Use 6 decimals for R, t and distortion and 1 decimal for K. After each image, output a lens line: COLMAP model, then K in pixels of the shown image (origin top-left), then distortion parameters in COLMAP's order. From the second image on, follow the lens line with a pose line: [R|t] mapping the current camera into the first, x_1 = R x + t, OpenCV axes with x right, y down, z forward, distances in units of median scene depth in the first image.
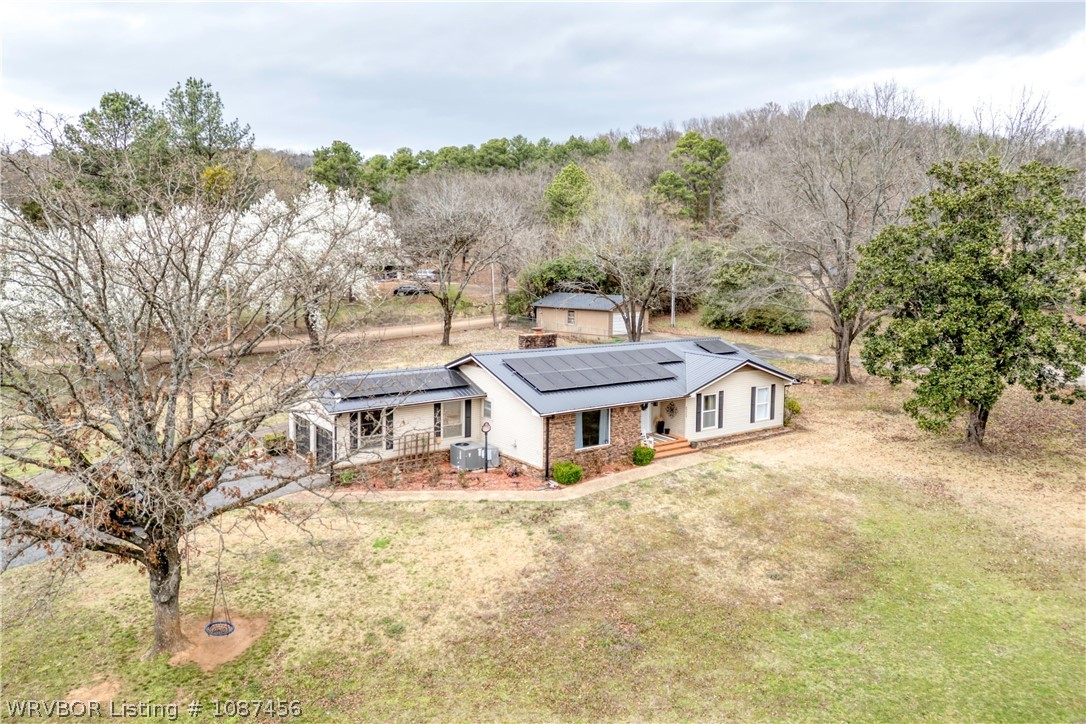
lens RADIAL K [[755.9, 0, 544.0], [0, 755.9, 319.0], [0, 0, 1]] dist [0.085149, -0.073937]
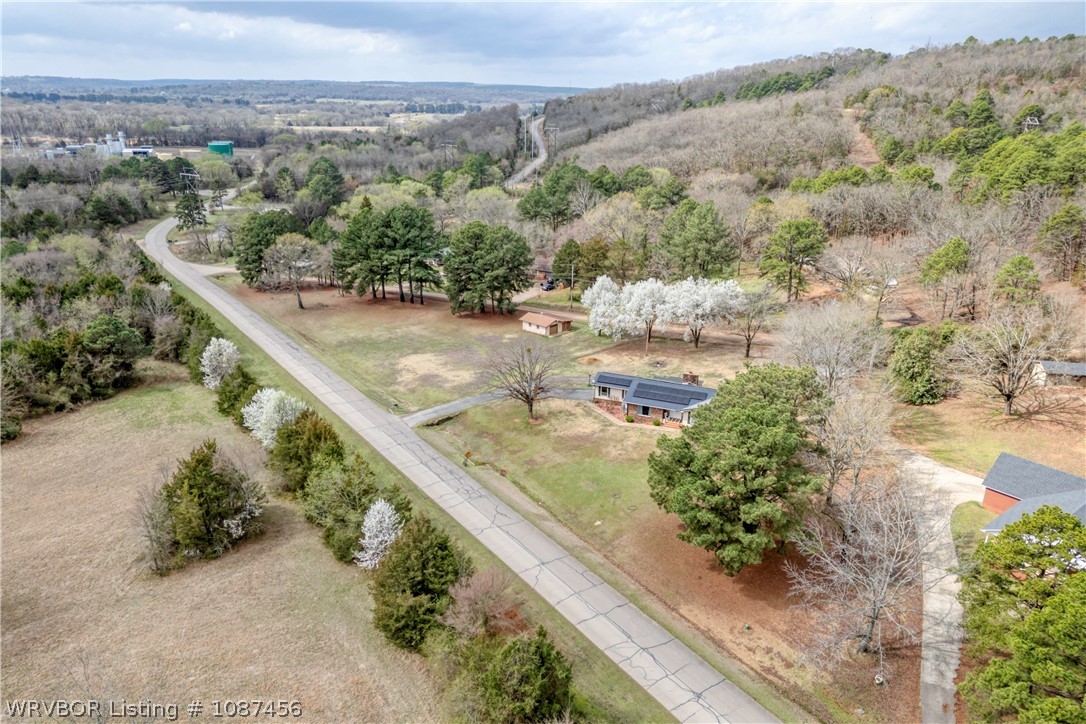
lens RADIAL K [[763.1, 0, 544.9], [0, 763.1, 364.9], [0, 0, 1]] dist [0.077906, -0.081157]
pose [[0.520599, 0.275152, -0.808250, 2.578019], [-0.069292, 0.957142, 0.281208, -0.996202], [0.850985, -0.090391, 0.517353, -1.155050]]
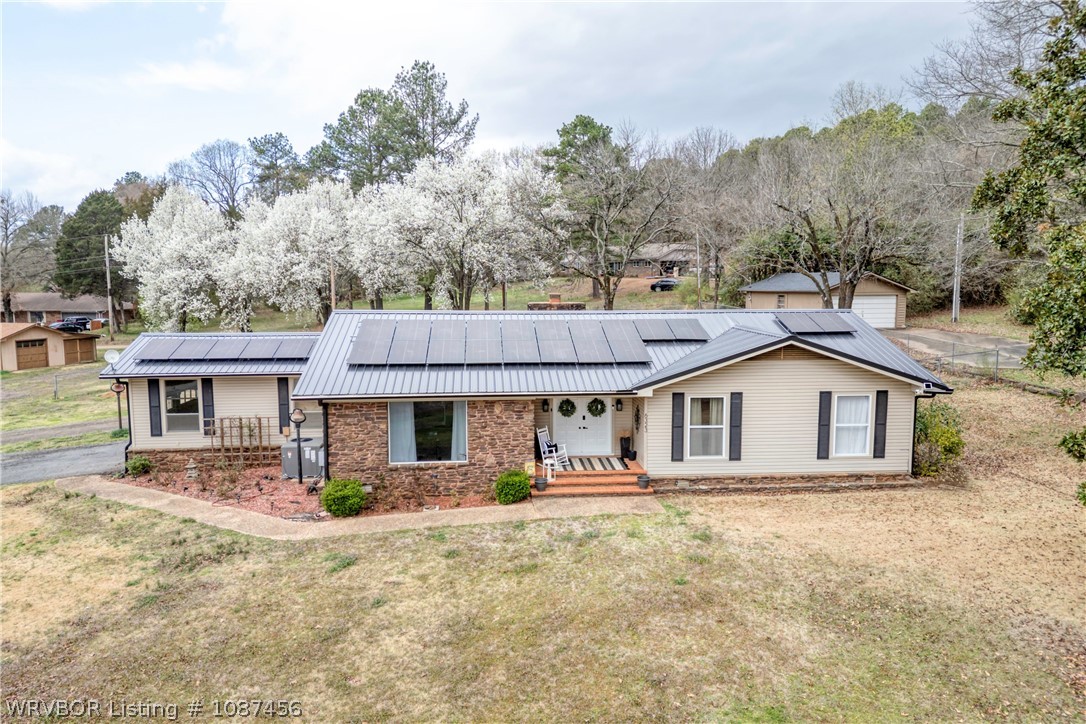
lens RADIAL K [[763.1, 0, 544.9], [0, 763.1, 364.9], [0, 0, 1]] dist [0.077906, -0.081157]
pose [[0.857855, 0.043182, -0.512074, 0.455573], [-0.026212, 0.998843, 0.040318, 0.065387], [0.513223, -0.021165, 0.857994, 0.532066]]
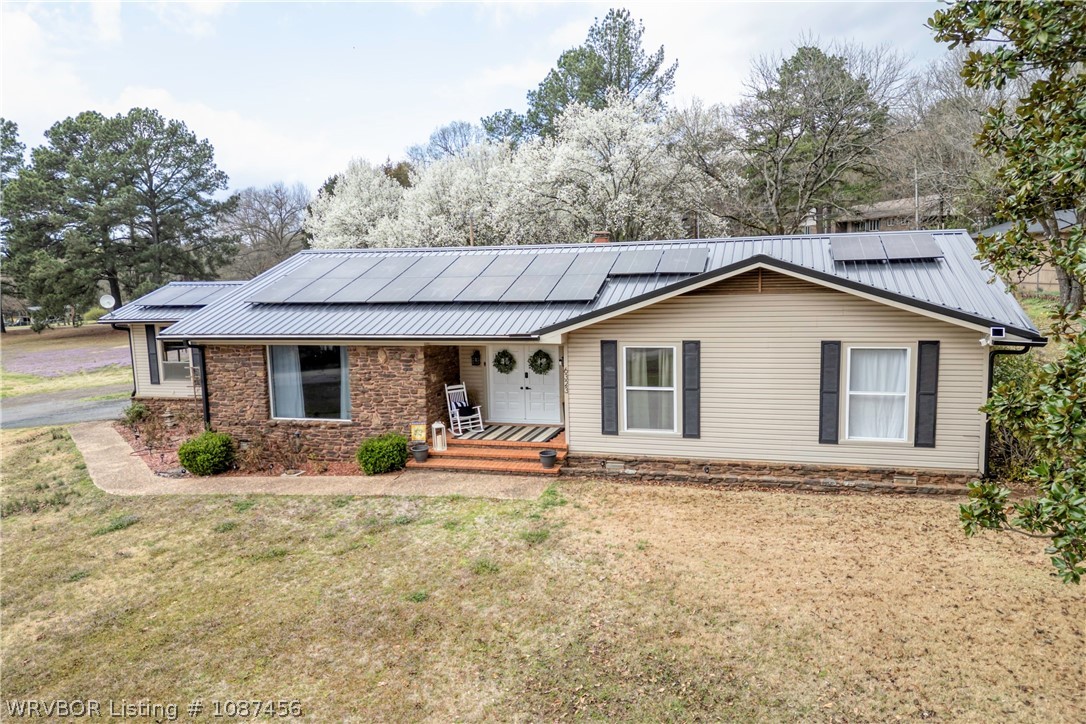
lens RADIAL K [[775.3, 0, 548.2], [0, 775.3, 362.6], [0, 0, 1]] dist [0.076921, -0.090022]
pose [[0.618293, 0.069087, -0.782906, 0.569567], [-0.024497, 0.997339, 0.068663, 0.092967], [0.785566, -0.023275, 0.618340, 0.810861]]
